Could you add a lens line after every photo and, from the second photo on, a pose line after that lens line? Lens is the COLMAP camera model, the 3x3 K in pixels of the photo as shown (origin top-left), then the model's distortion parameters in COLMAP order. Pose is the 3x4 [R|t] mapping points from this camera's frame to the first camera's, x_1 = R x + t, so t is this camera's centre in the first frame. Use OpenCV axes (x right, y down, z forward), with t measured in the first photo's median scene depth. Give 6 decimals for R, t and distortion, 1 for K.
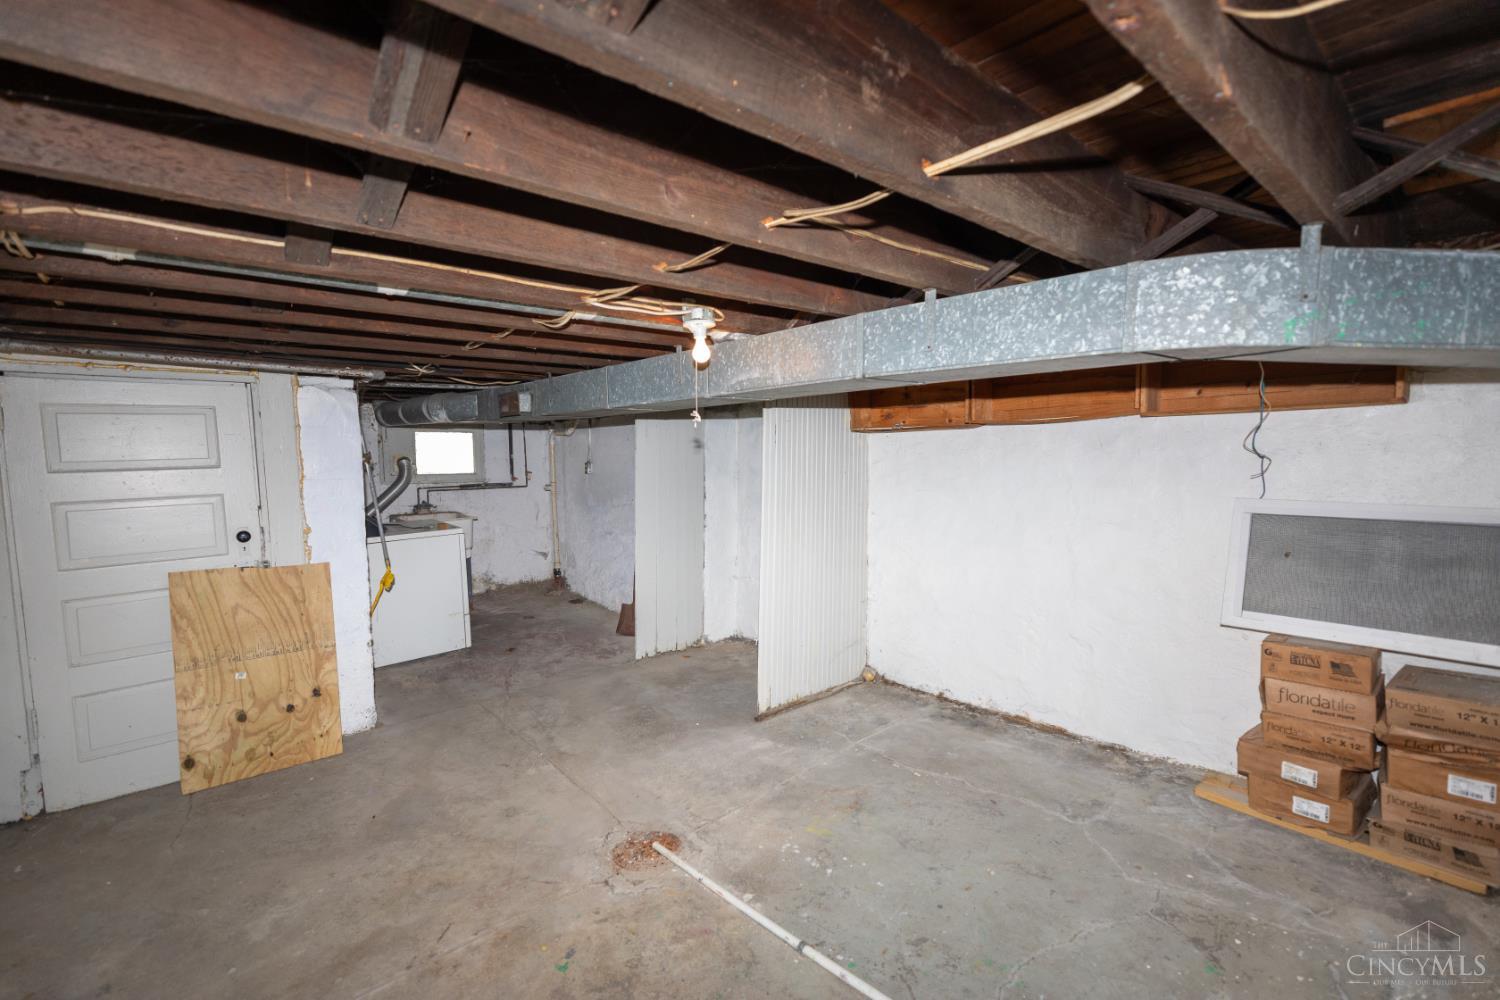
lens RADIAL K [[678.0, 0, 746.4], [0, 678.0, 500.2], [0, 0, 1]] dist [0.008301, -0.001555]
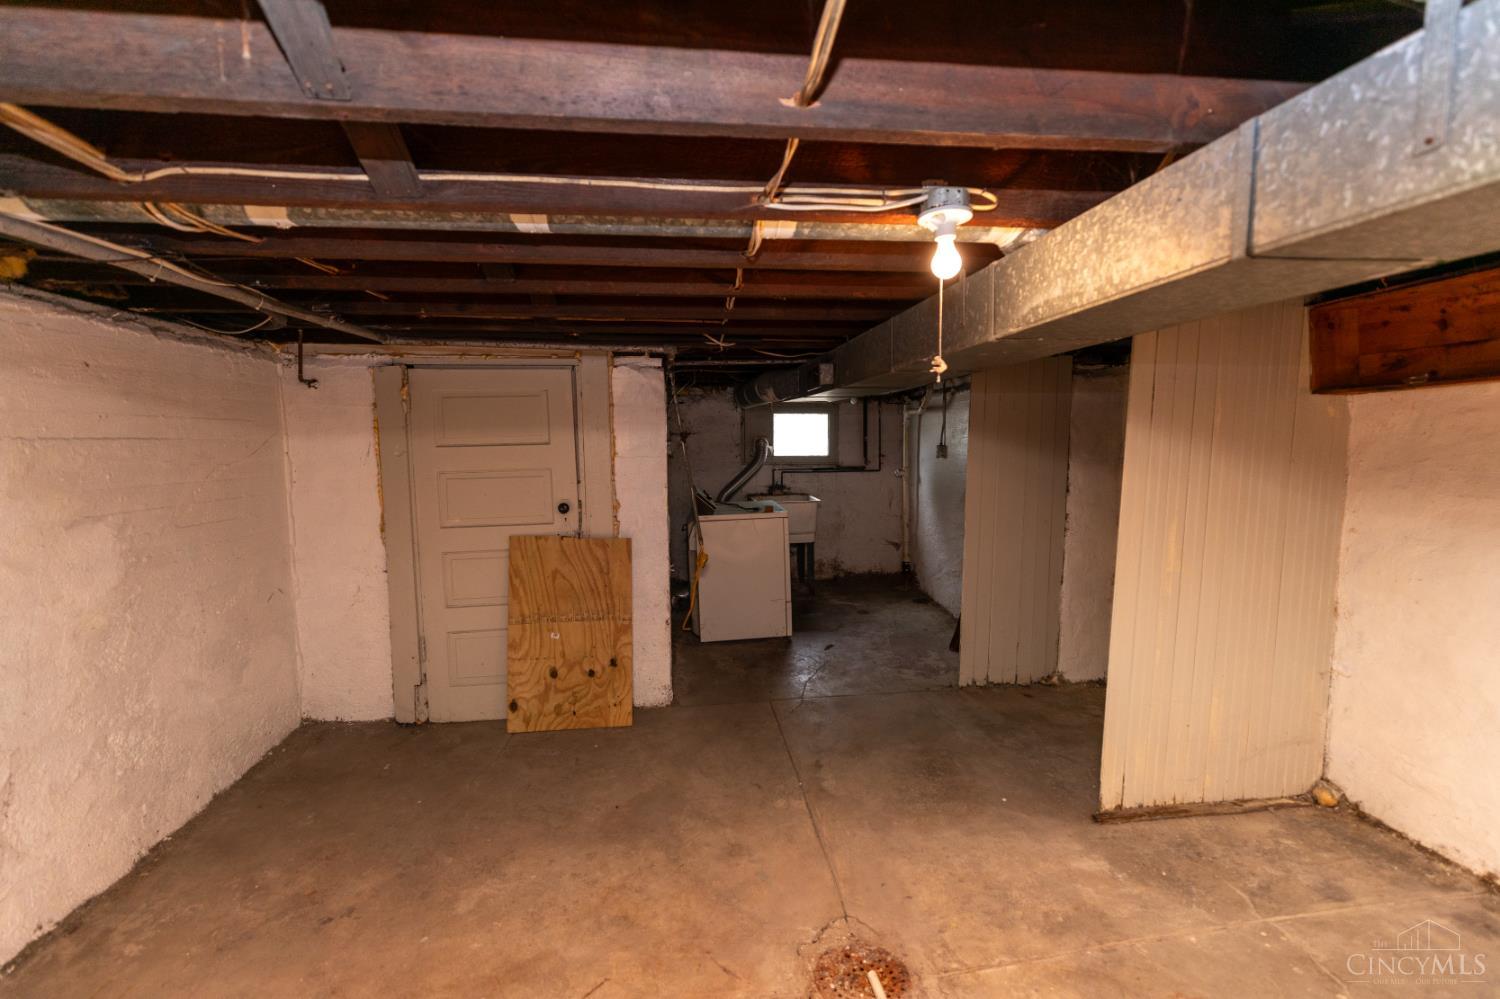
lens RADIAL K [[678.0, 0, 746.4], [0, 678.0, 499.7], [0, 0, 1]] dist [0.008301, -0.001555]
pose [[0.826895, 0.052351, -0.559914, 0.101747], [-0.040939, 0.998620, 0.032909, -0.007359], [0.560864, -0.004290, 0.827897, 0.260719]]
